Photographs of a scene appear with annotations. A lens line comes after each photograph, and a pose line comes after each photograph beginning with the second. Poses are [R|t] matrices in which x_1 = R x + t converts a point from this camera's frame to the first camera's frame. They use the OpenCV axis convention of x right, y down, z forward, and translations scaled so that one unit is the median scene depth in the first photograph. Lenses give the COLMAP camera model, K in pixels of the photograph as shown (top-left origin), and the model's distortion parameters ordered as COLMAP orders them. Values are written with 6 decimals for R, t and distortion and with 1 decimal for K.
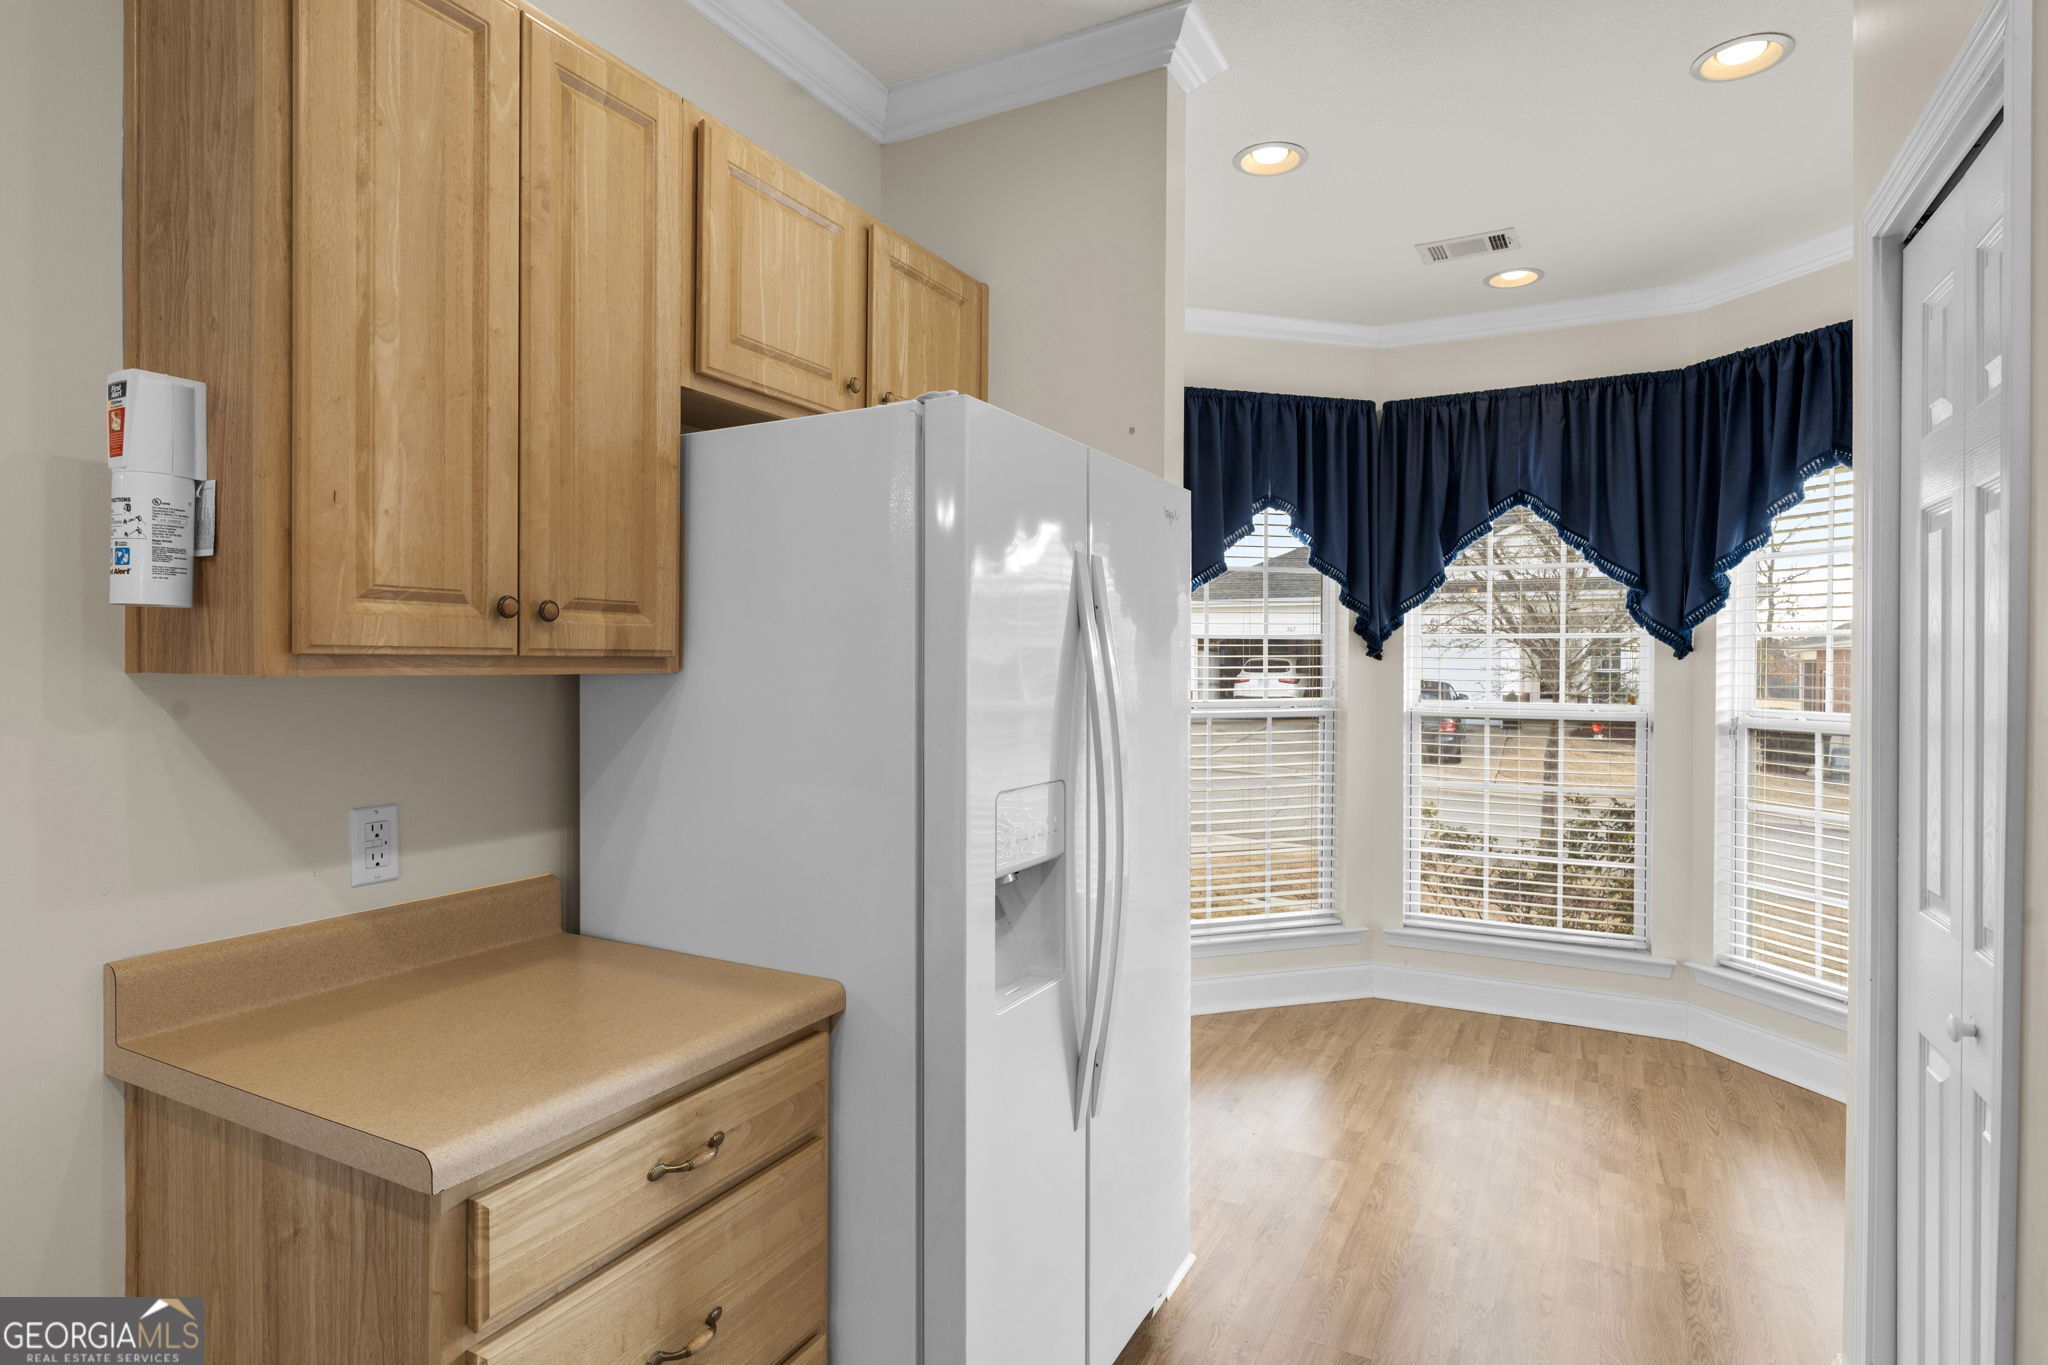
lens RADIAL K [[1035.8, 0, 1024.0], [0, 1035.8, 682.5], [0, 0, 1]] dist [-0.000783, 0.000156]
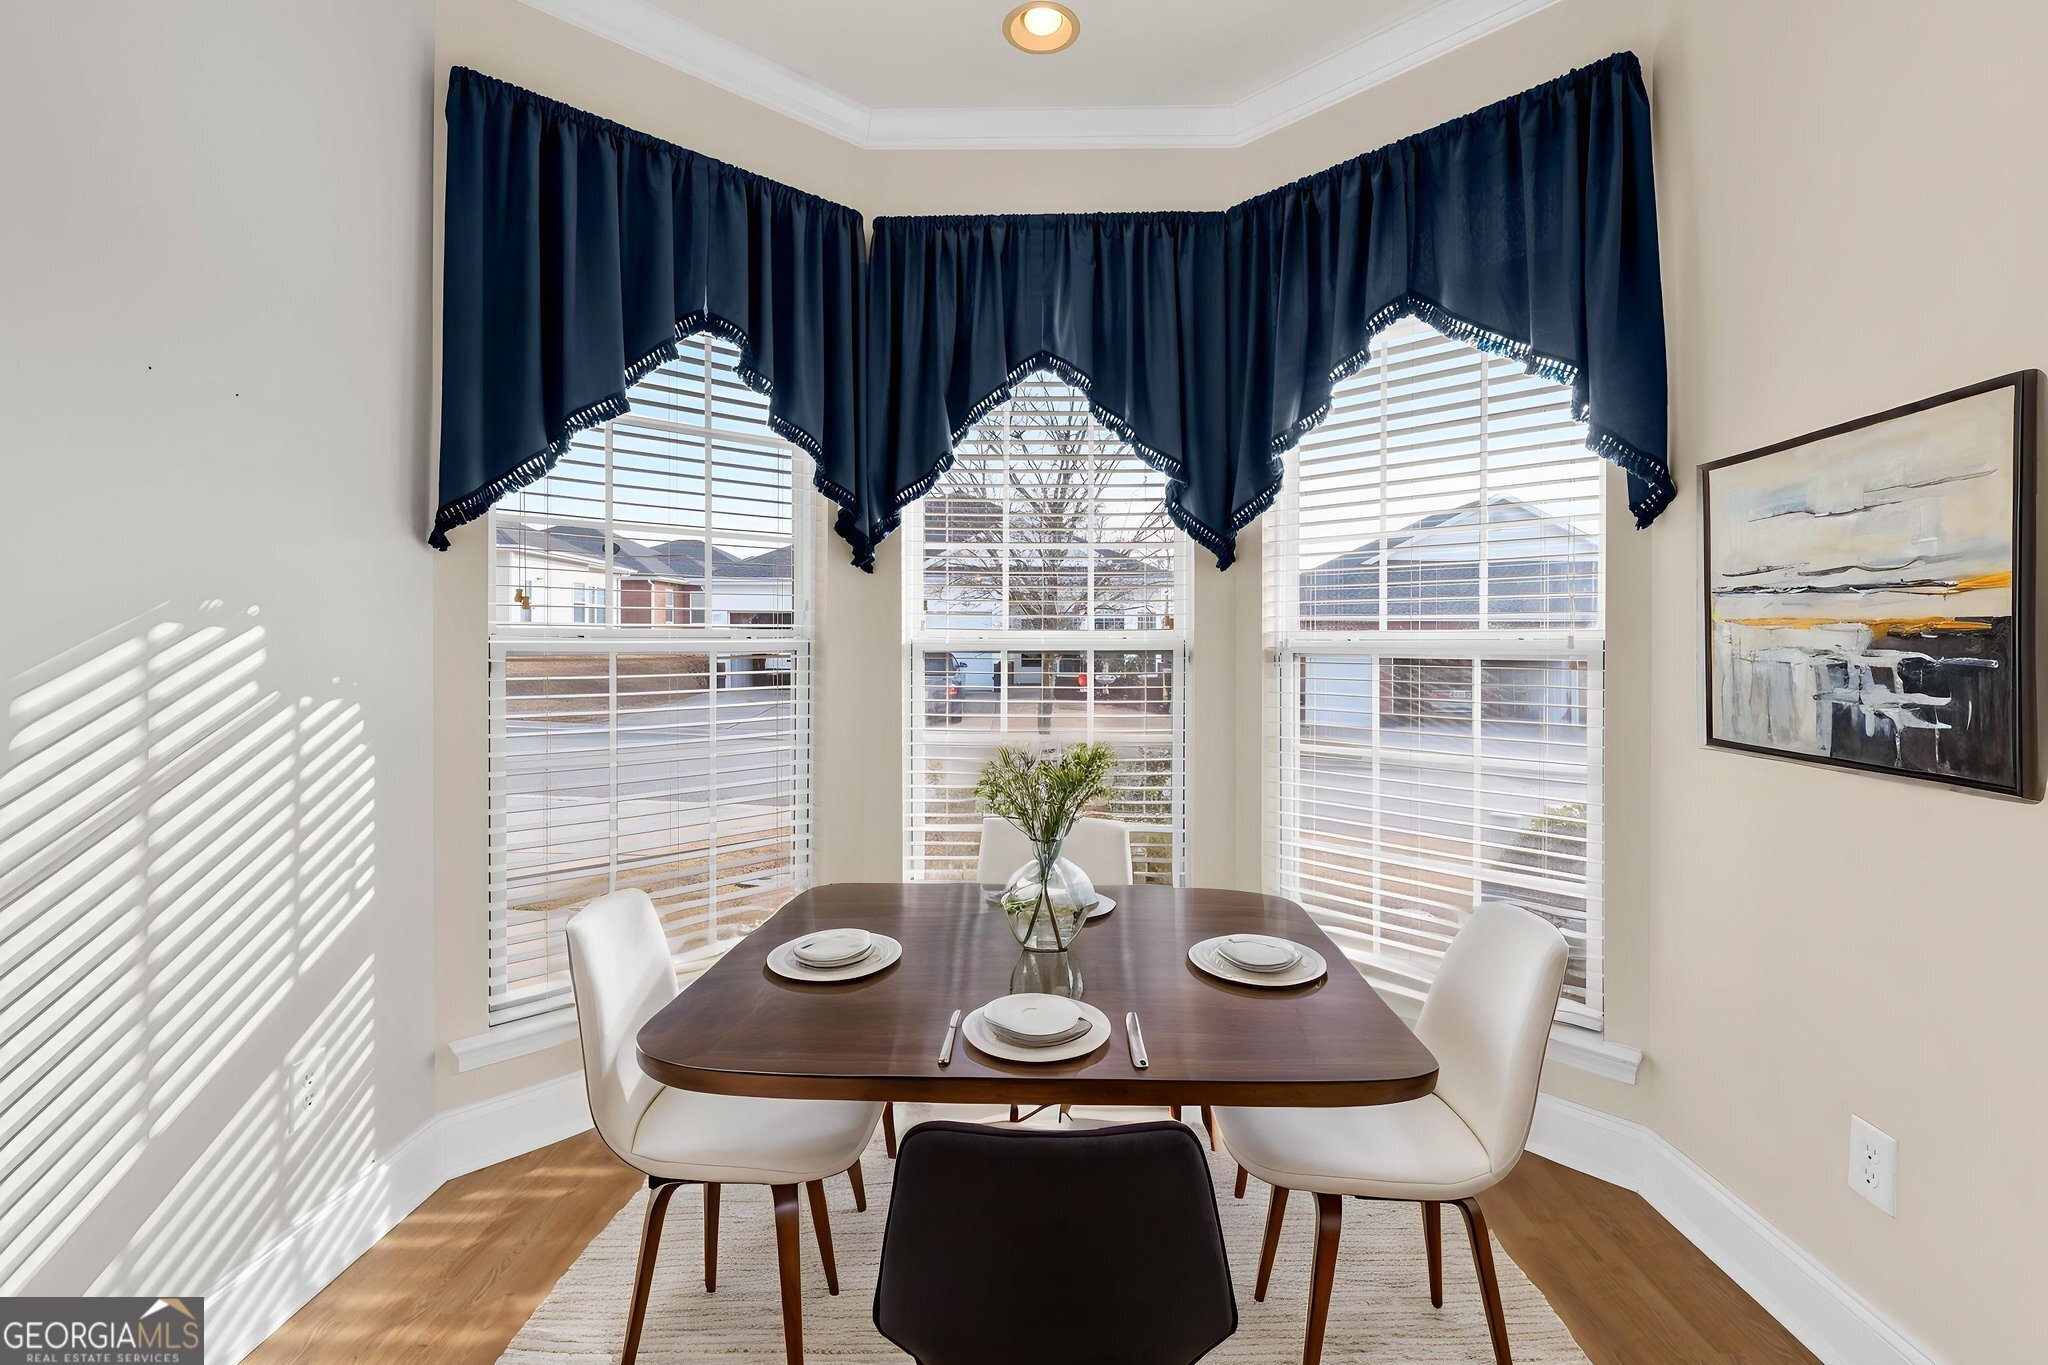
lens RADIAL K [[914.3, 0, 1029.0], [0, 914.3, 652.9], [0, 0, 1]] dist [-0.006271, -0.000117]
pose [[0.889774, -0.001154, 0.456401, 0.162573], [0.004586, 0.999969, -0.006412, 0.043392], [-0.456379, 0.007798, 0.889751, 0.410212]]
